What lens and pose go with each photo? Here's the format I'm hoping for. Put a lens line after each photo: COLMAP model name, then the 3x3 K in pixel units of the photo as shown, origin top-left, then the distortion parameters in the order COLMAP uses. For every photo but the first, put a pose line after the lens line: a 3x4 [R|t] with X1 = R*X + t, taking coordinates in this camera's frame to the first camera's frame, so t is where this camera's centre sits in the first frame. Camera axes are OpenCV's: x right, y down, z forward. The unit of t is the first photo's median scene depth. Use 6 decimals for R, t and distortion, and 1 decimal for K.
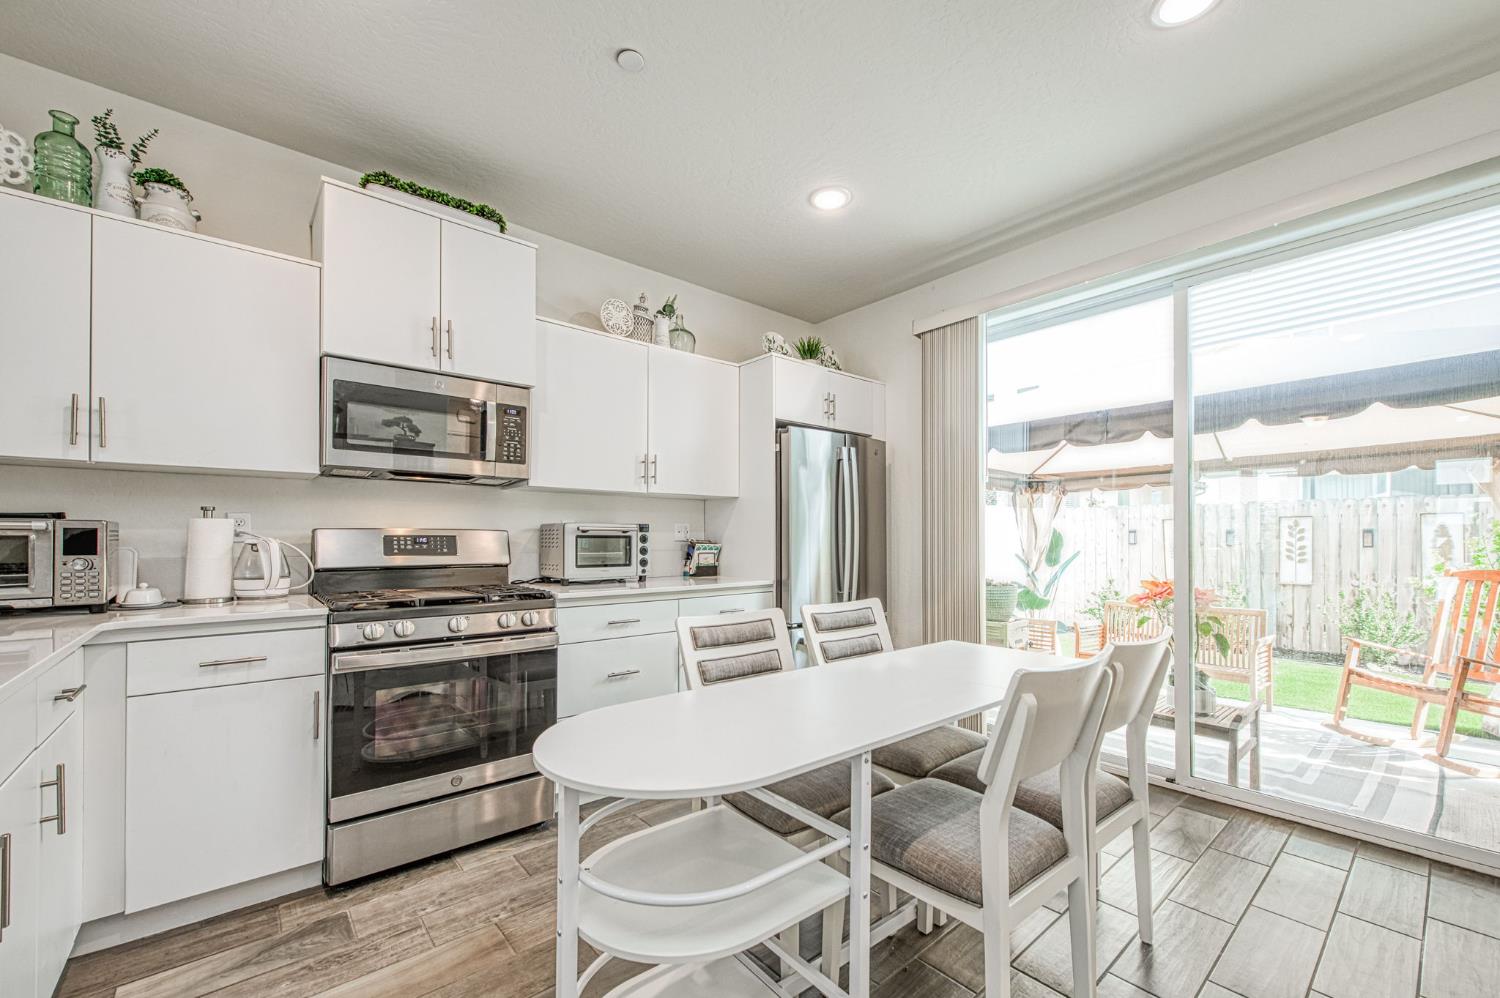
lens RADIAL K [[600.9, 0, 770.5], [0, 600.9, 531.5], [0, 0, 1]] dist [0.013452, -0.001210]
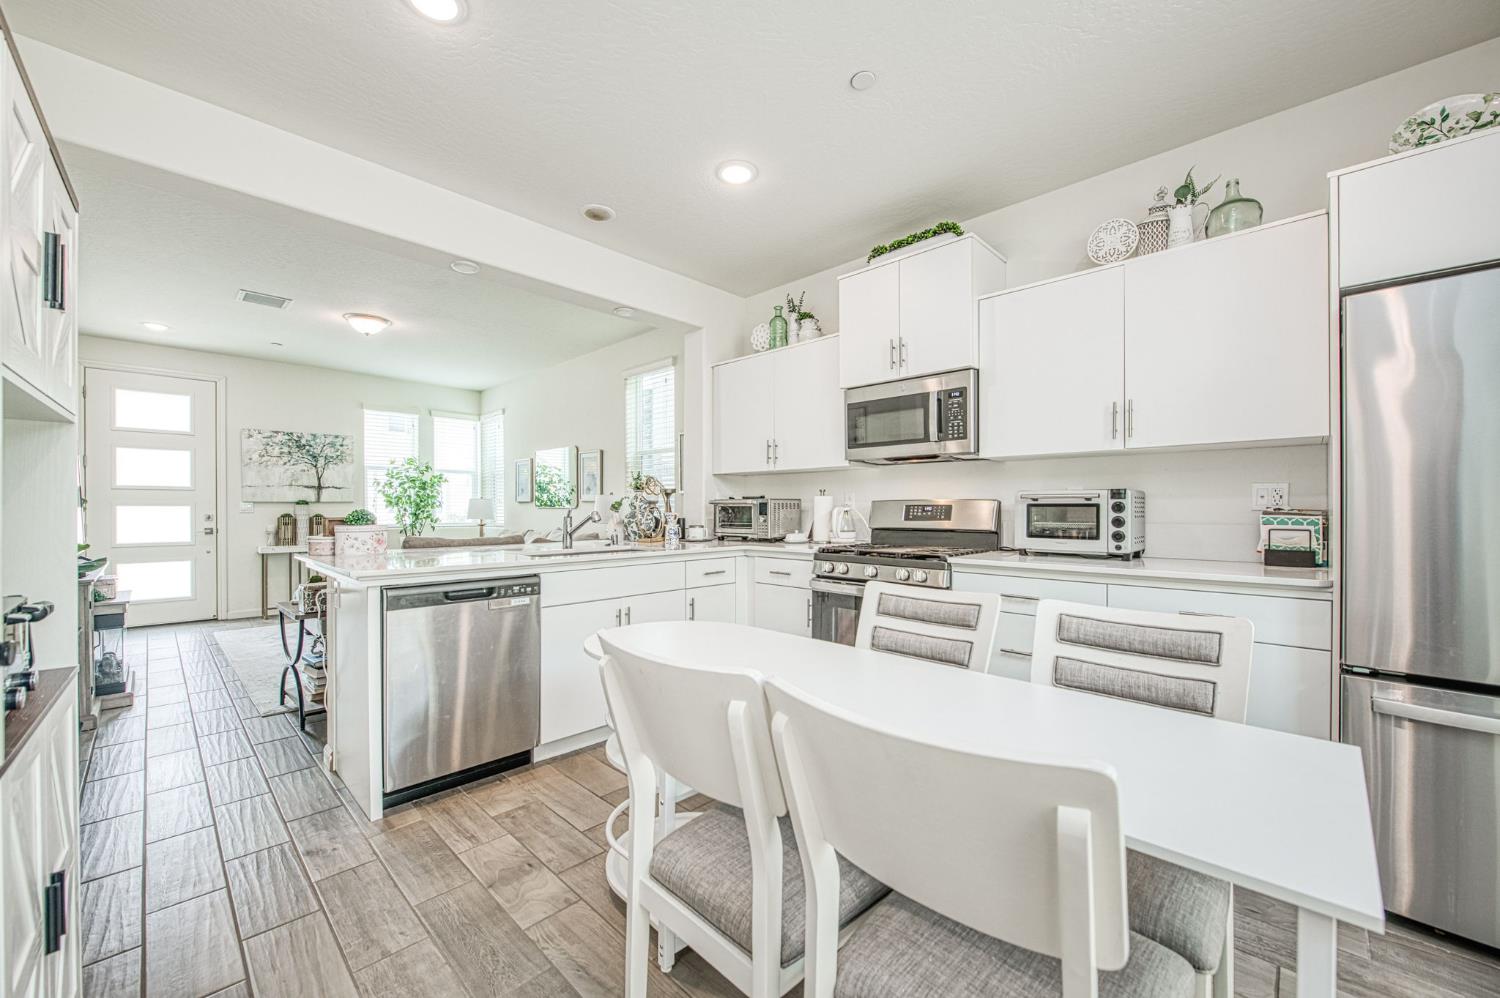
lens RADIAL K [[600.9, 0, 754.8], [0, 600.9, 510.2], [0, 0, 1]] dist [0.013452, -0.001210]
pose [[0.086305, 0.001643, -0.996267, 0.656043], [0.011264, 0.999933, 0.002625, 0.010107], [0.996205, -0.011448, 0.086280, 0.527789]]
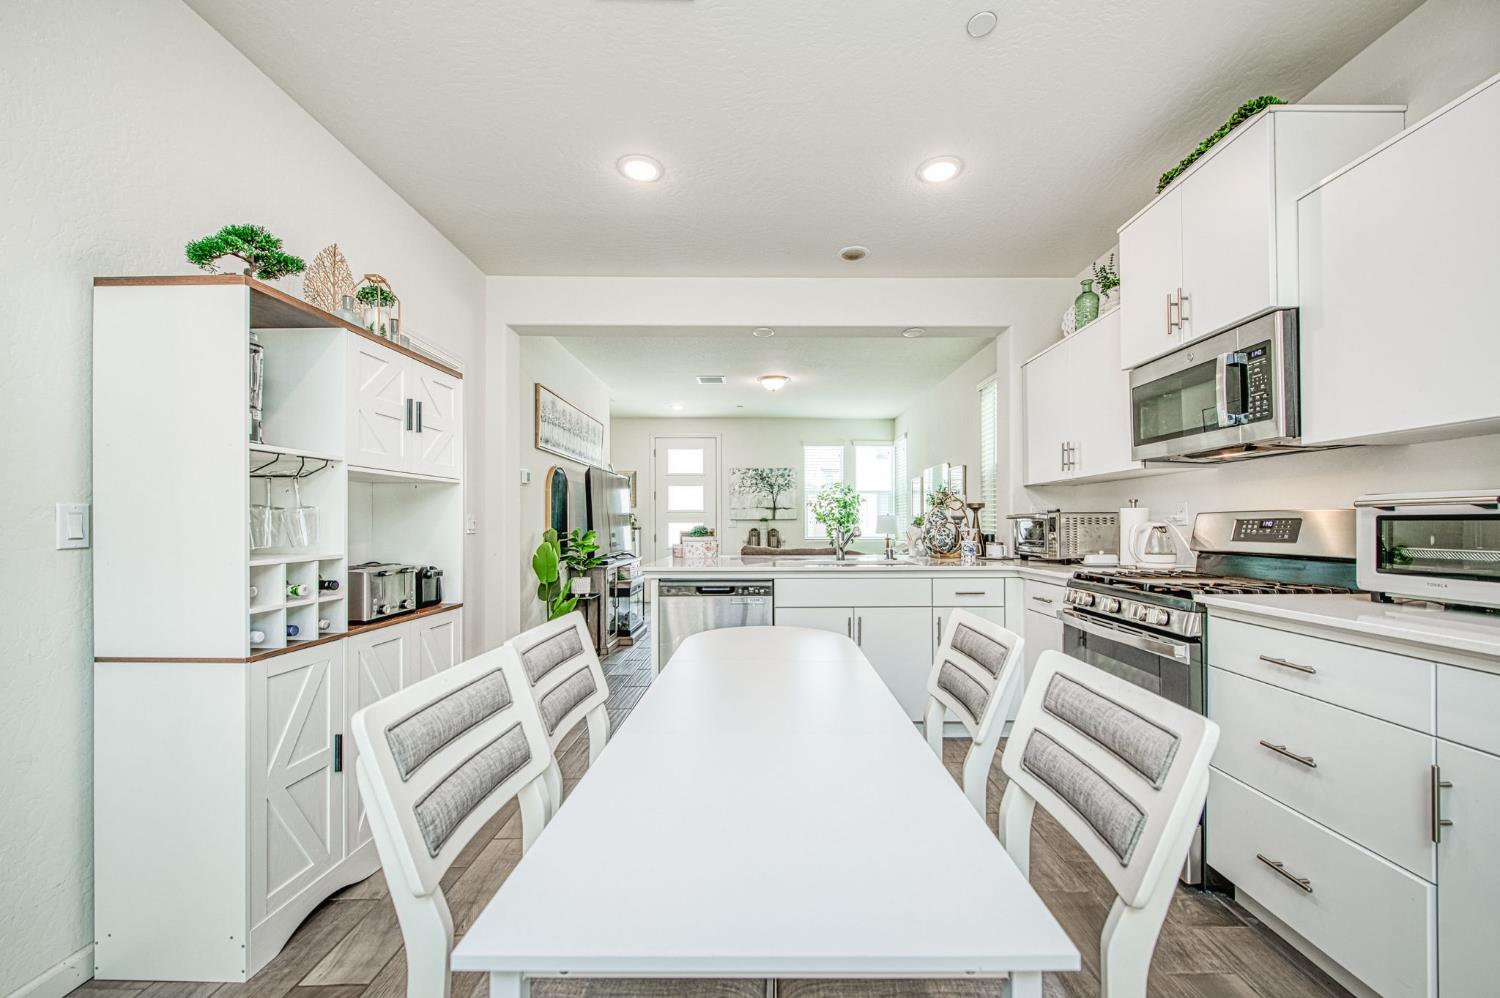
lens RADIAL K [[600.9, 0, 766.0], [0, 600.9, 520.2], [0, 0, 1]] dist [0.013452, -0.001210]
pose [[-0.654469, -0.005351, -0.756070, 0.541612], [0.009018, 0.999849, -0.014882, 0.015229], [0.756035, -0.016558, -0.654321, 1.027820]]
